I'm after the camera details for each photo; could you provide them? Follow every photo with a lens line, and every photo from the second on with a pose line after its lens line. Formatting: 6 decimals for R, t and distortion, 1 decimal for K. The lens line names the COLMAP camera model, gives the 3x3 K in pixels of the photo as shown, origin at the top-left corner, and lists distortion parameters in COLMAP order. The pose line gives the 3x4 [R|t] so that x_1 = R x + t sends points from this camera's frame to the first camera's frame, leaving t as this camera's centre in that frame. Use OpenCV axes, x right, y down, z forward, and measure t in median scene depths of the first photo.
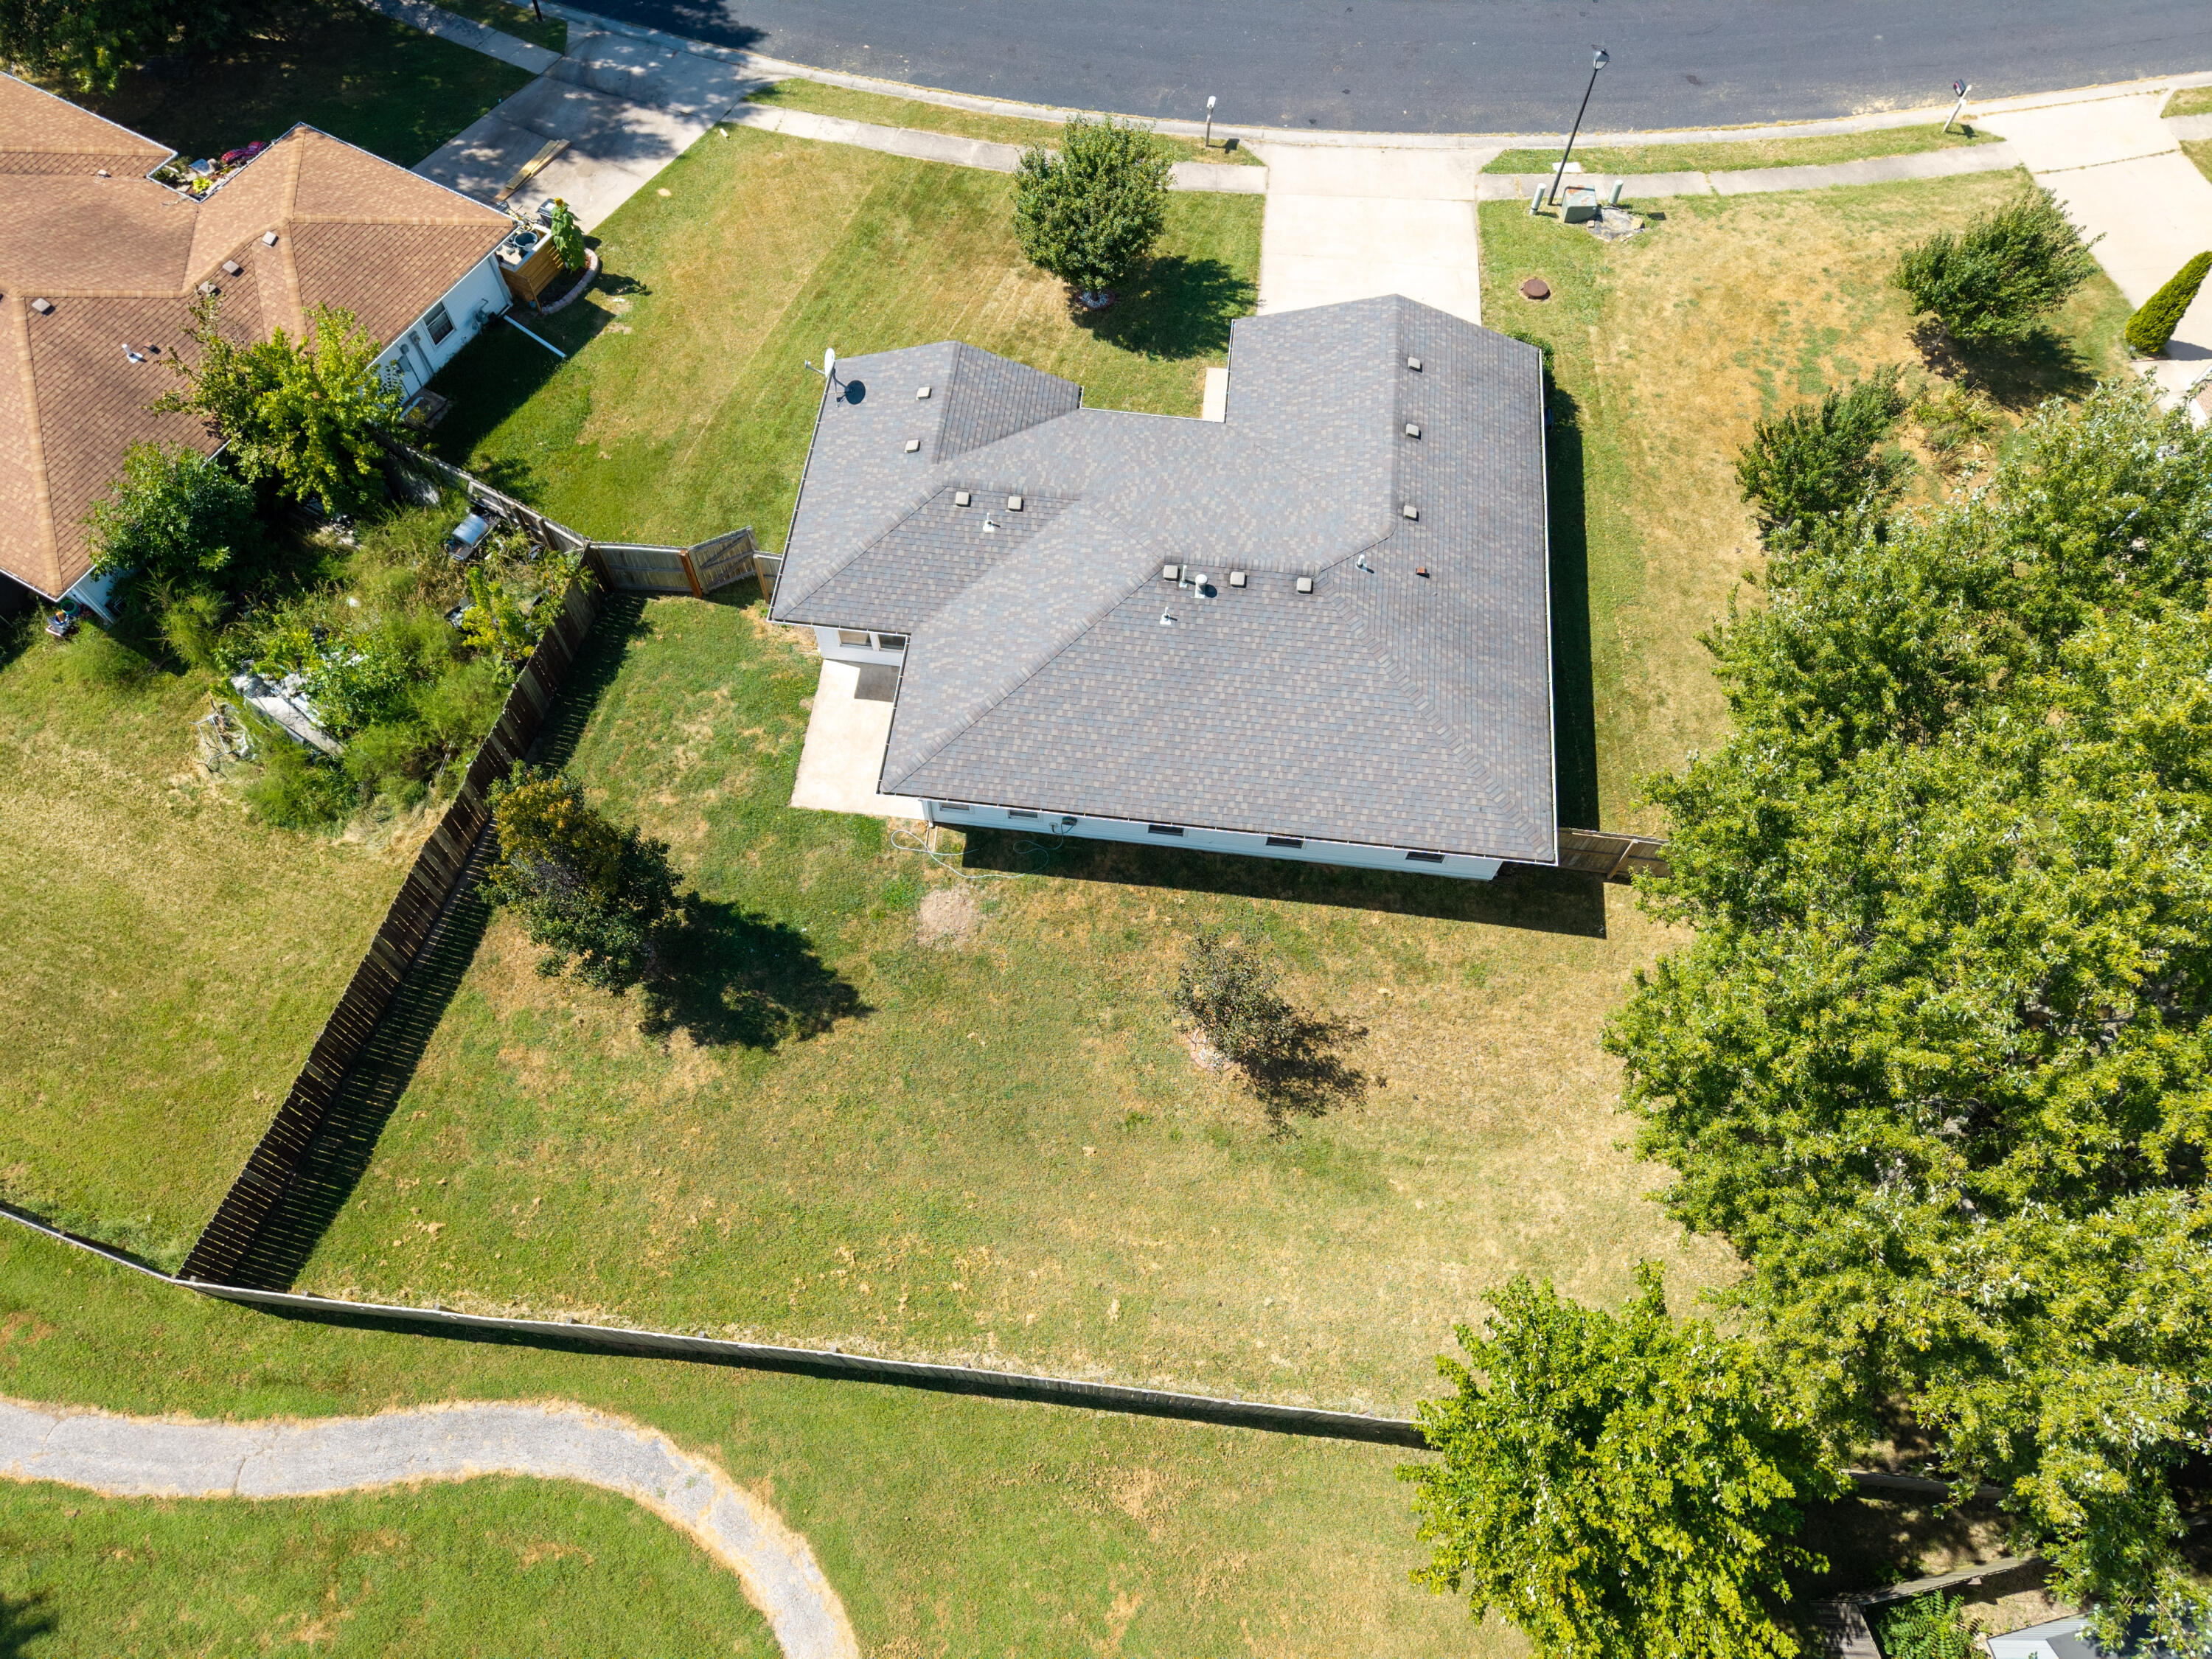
lens RADIAL K [[1482.0, 0, 1117.7], [0, 1482.0, 828.0], [0, 0, 1]] dist [0.018169, -0.013968]
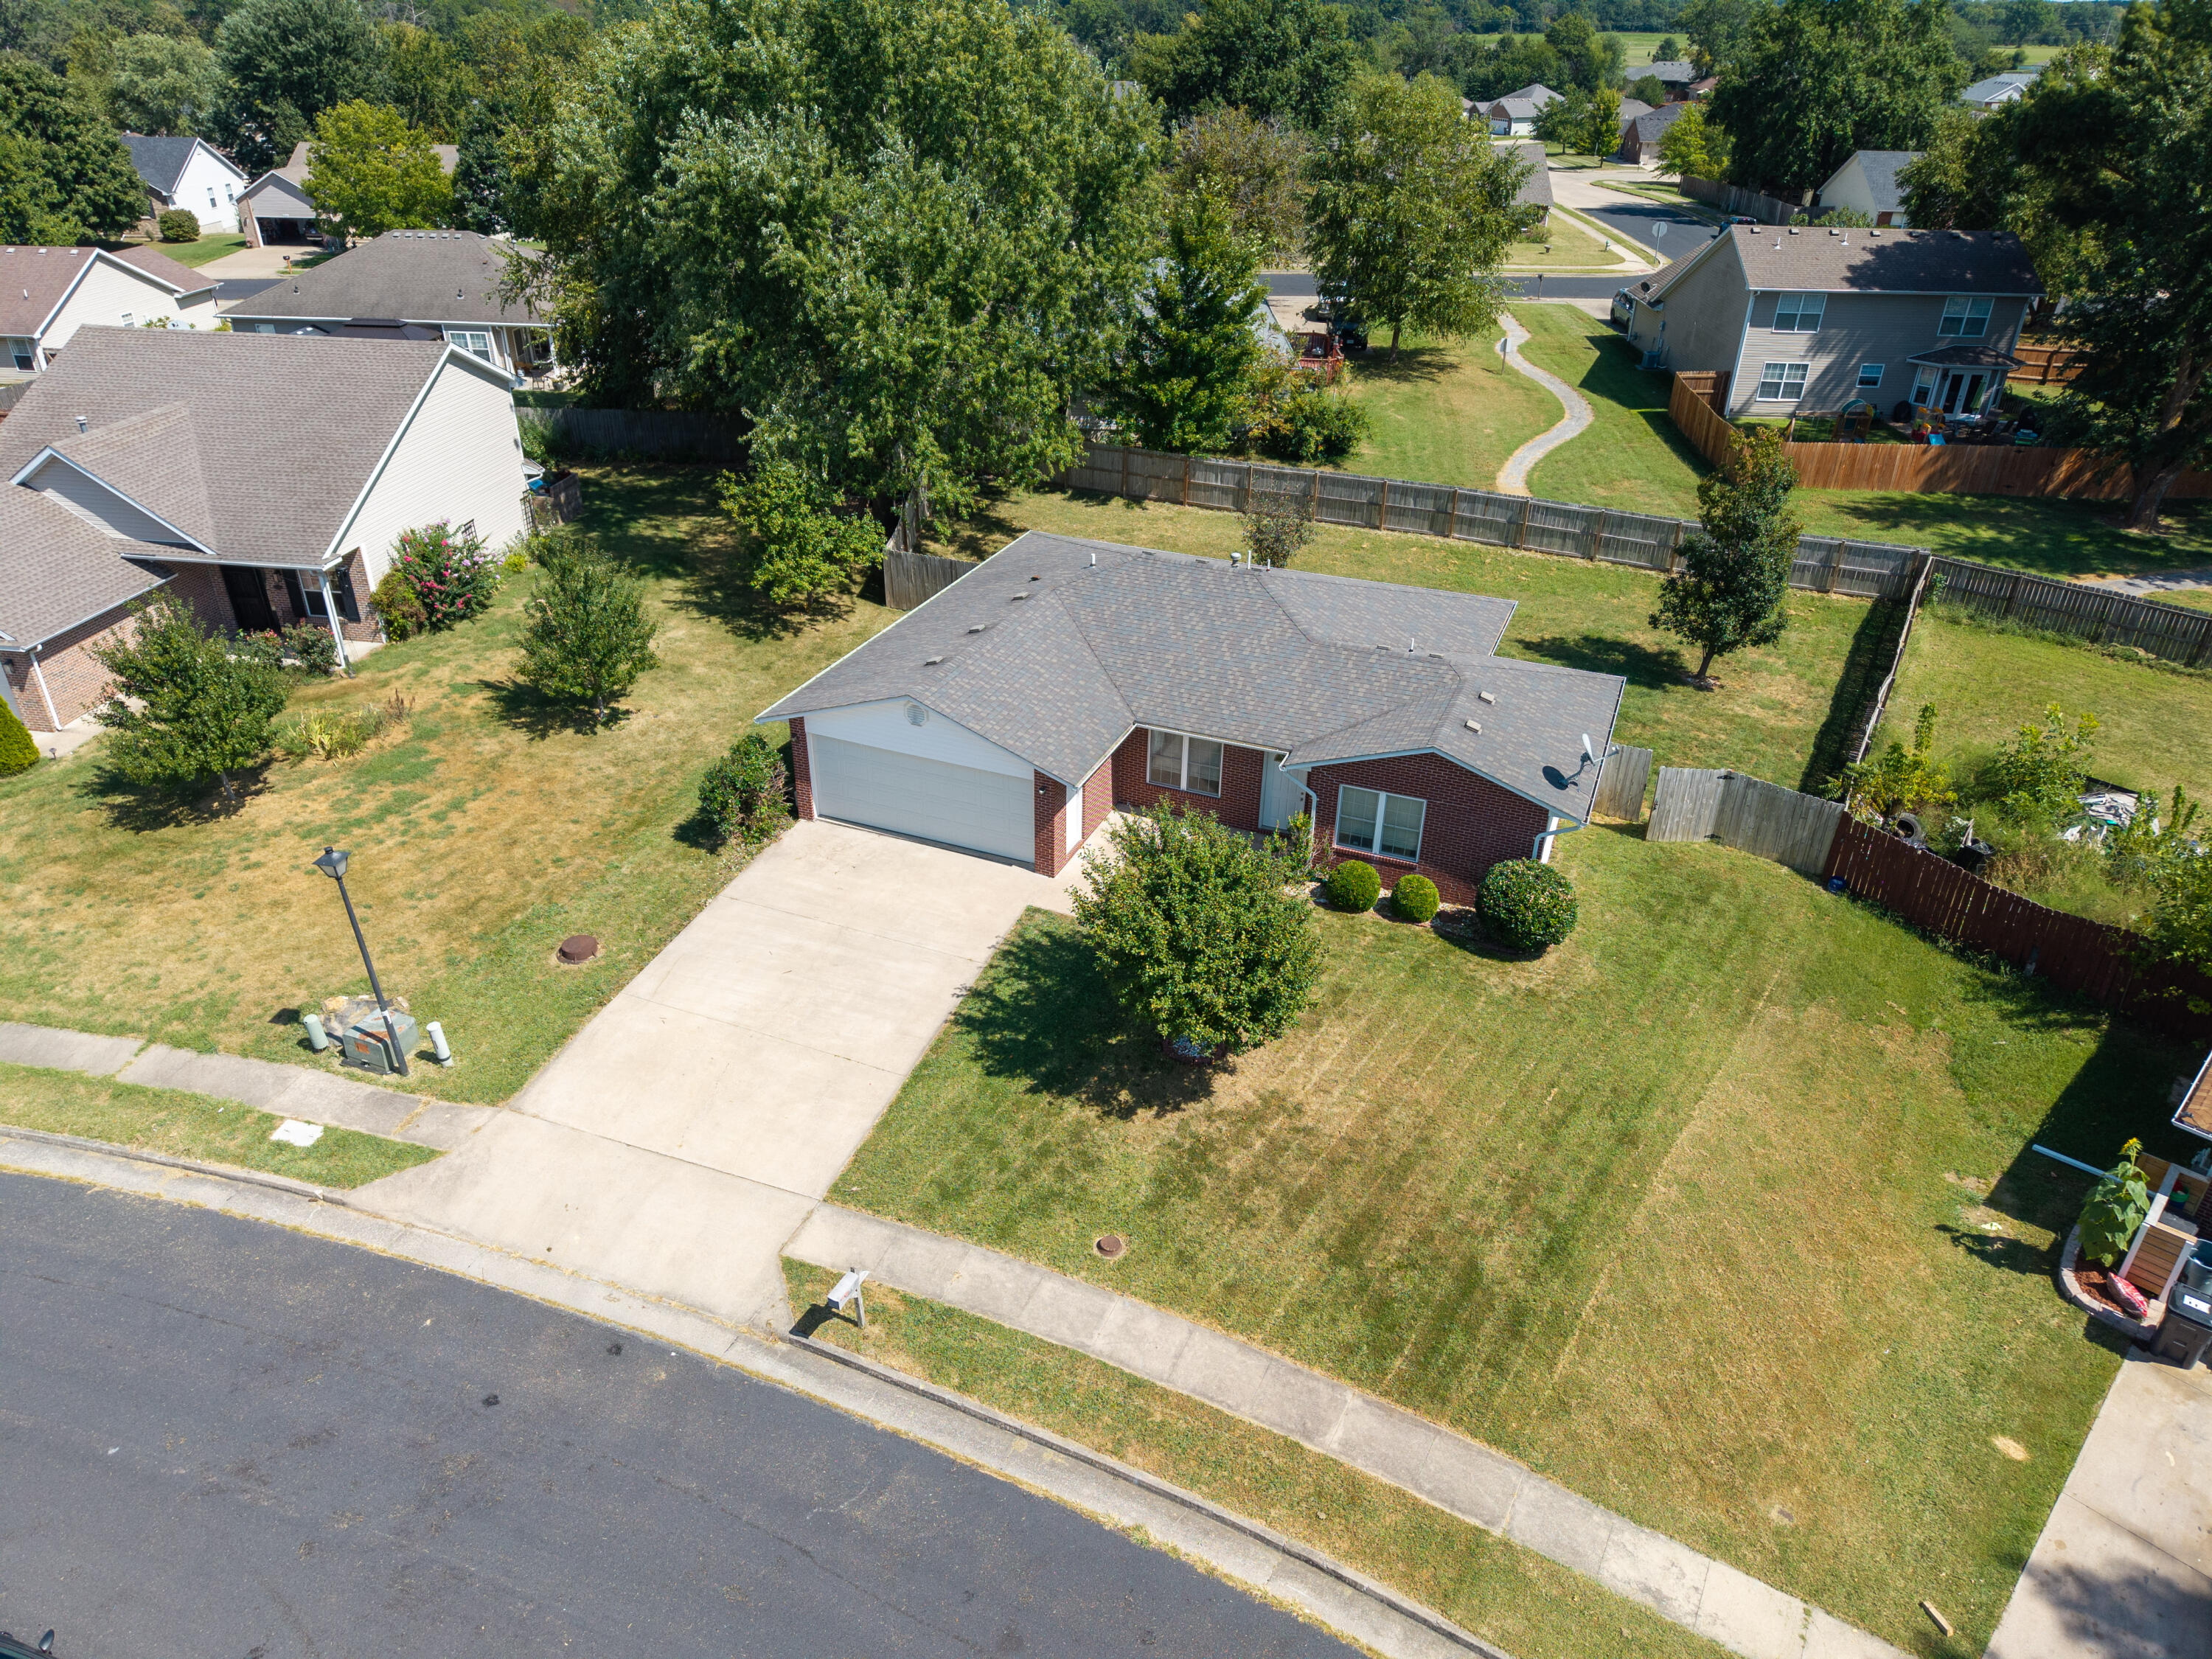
lens RADIAL K [[1482.0, 0, 1101.7], [0, 1482.0, 832.1], [0, 0, 1]] dist [0.018169, -0.013968]
pose [[-0.958200, -0.175516, 0.225935, -0.117488], [0.232609, -0.018155, 0.972401, -1.099966], [-0.166570, 0.984309, 0.058223, 0.960040]]
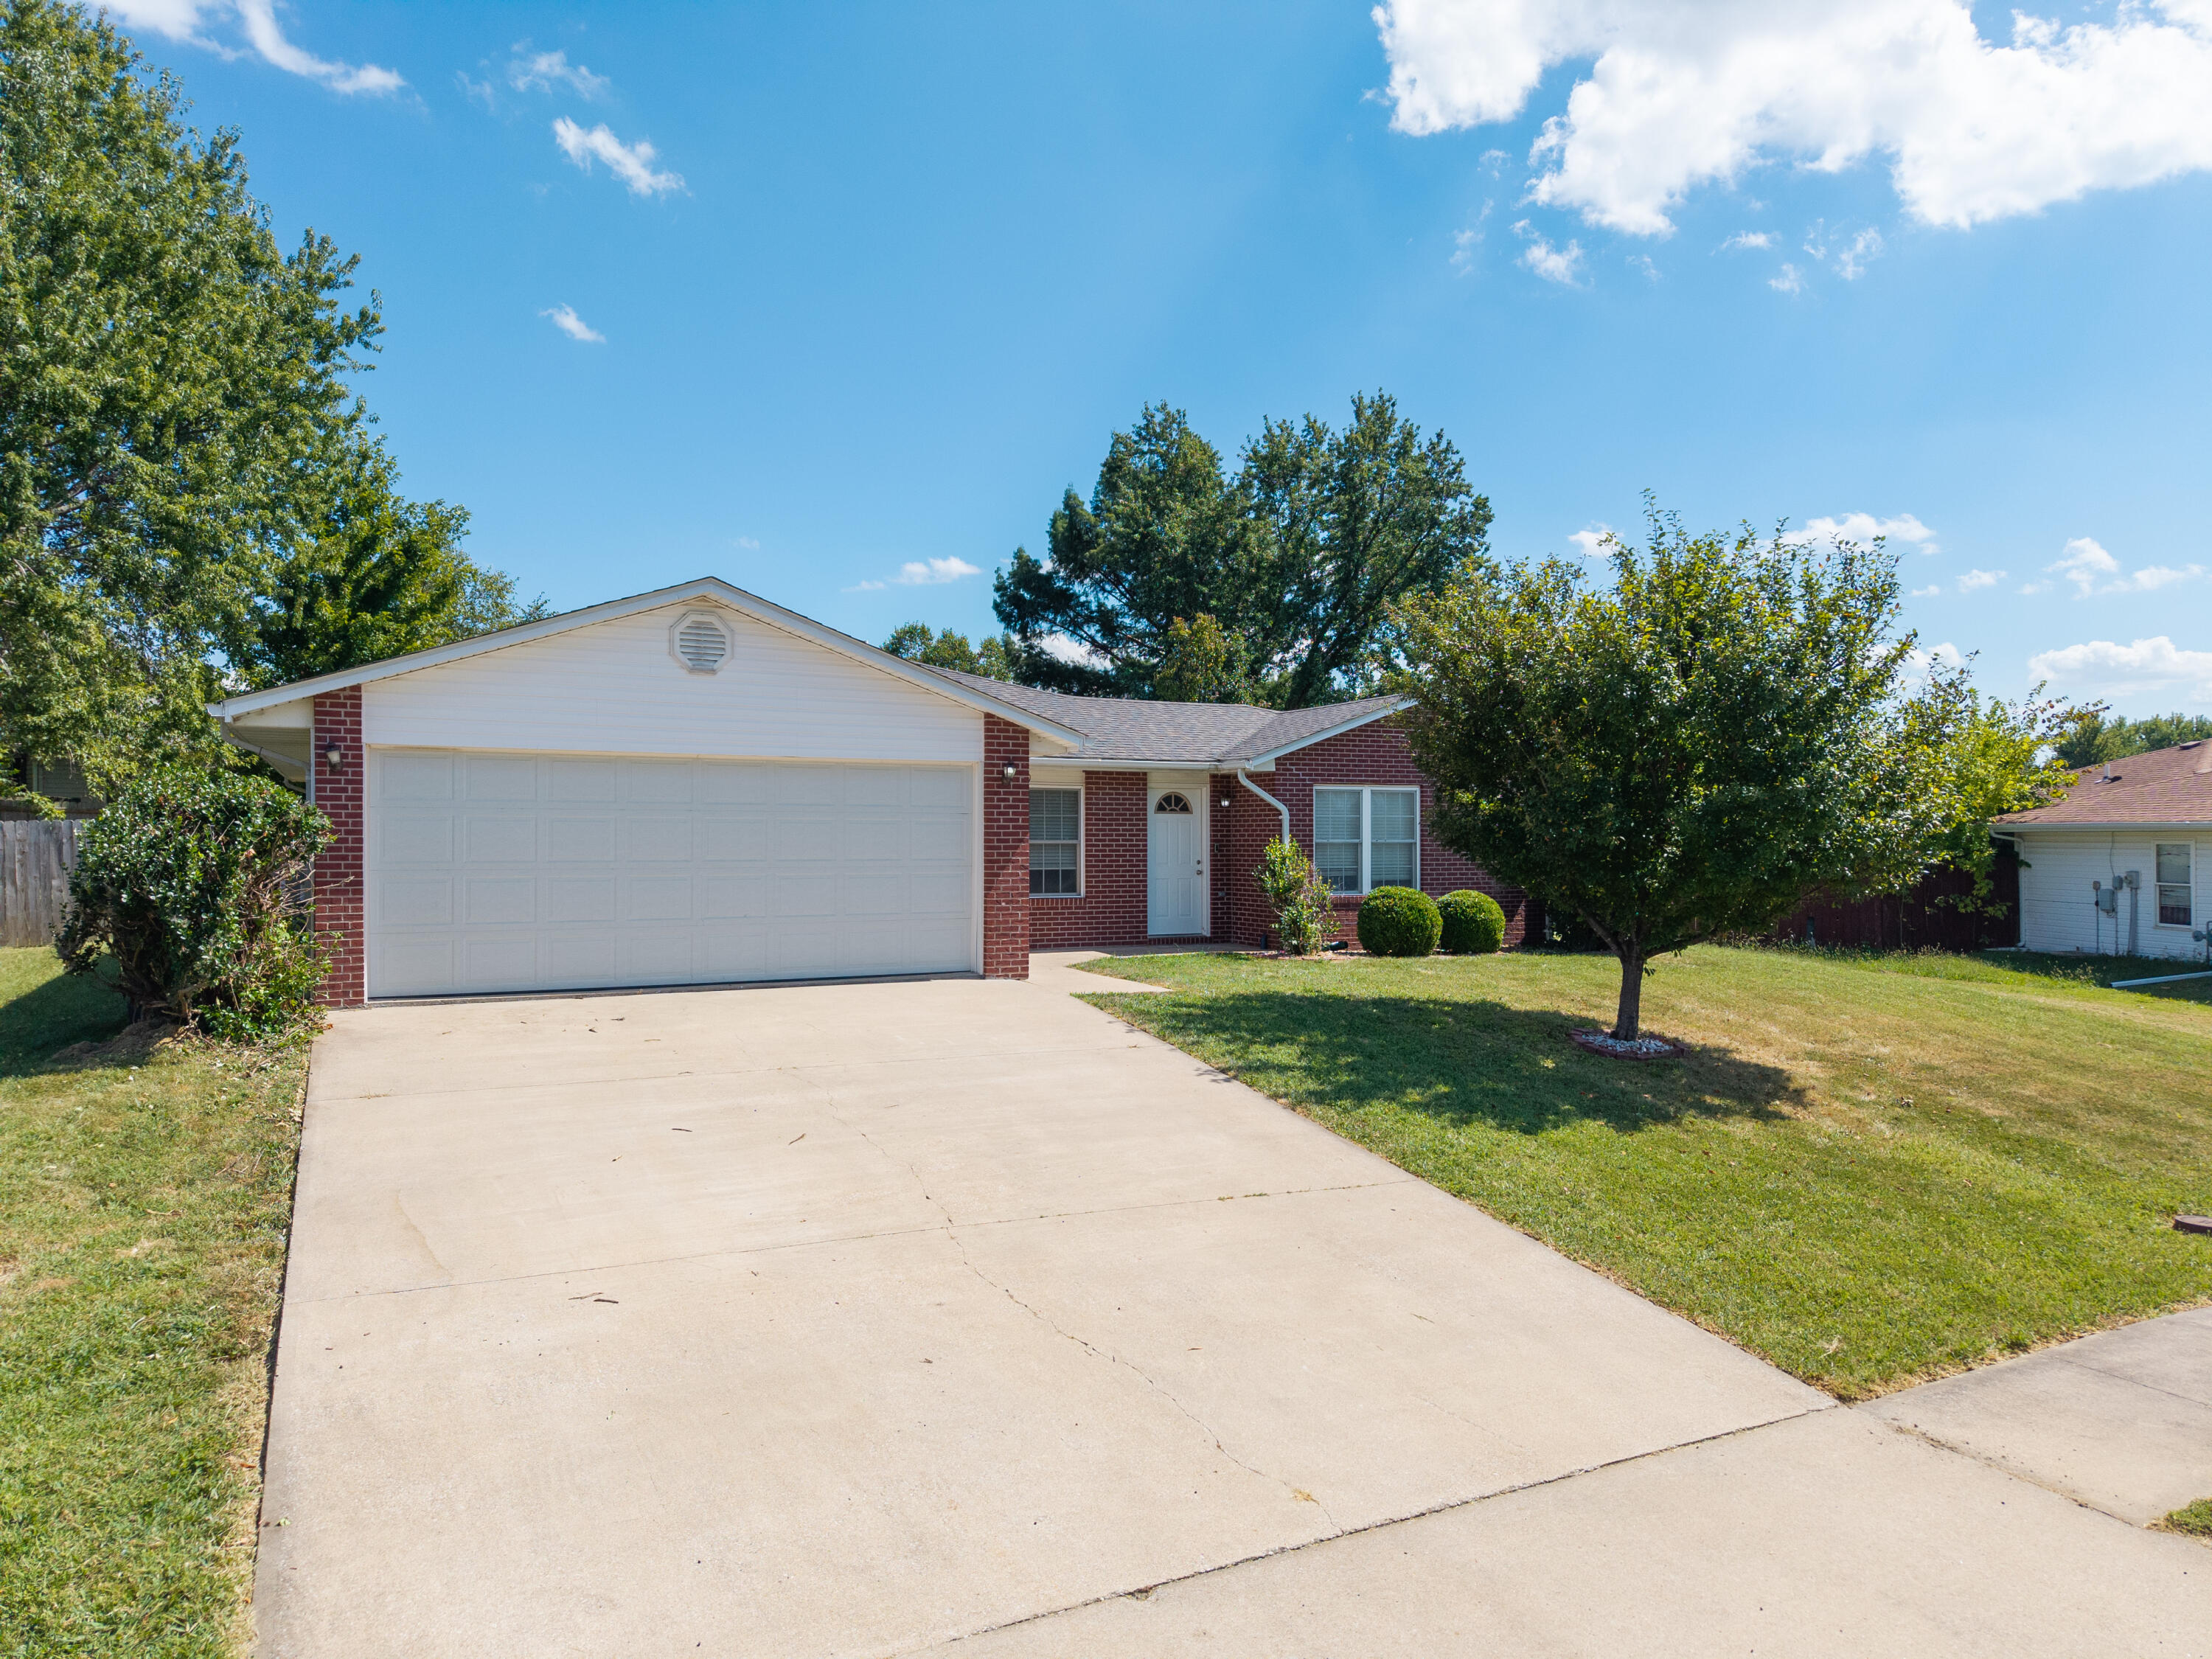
lens RADIAL K [[1482.0, 0, 1104.2], [0, 1482.0, 840.8], [0, 0, 1]] dist [0.018169, -0.013968]
pose [[-0.841195, -0.024713, -0.540167, 0.287605], [-0.489687, 0.458507, 0.741605, -0.618795], [0.229343, 0.888347, -0.397795, 1.167504]]
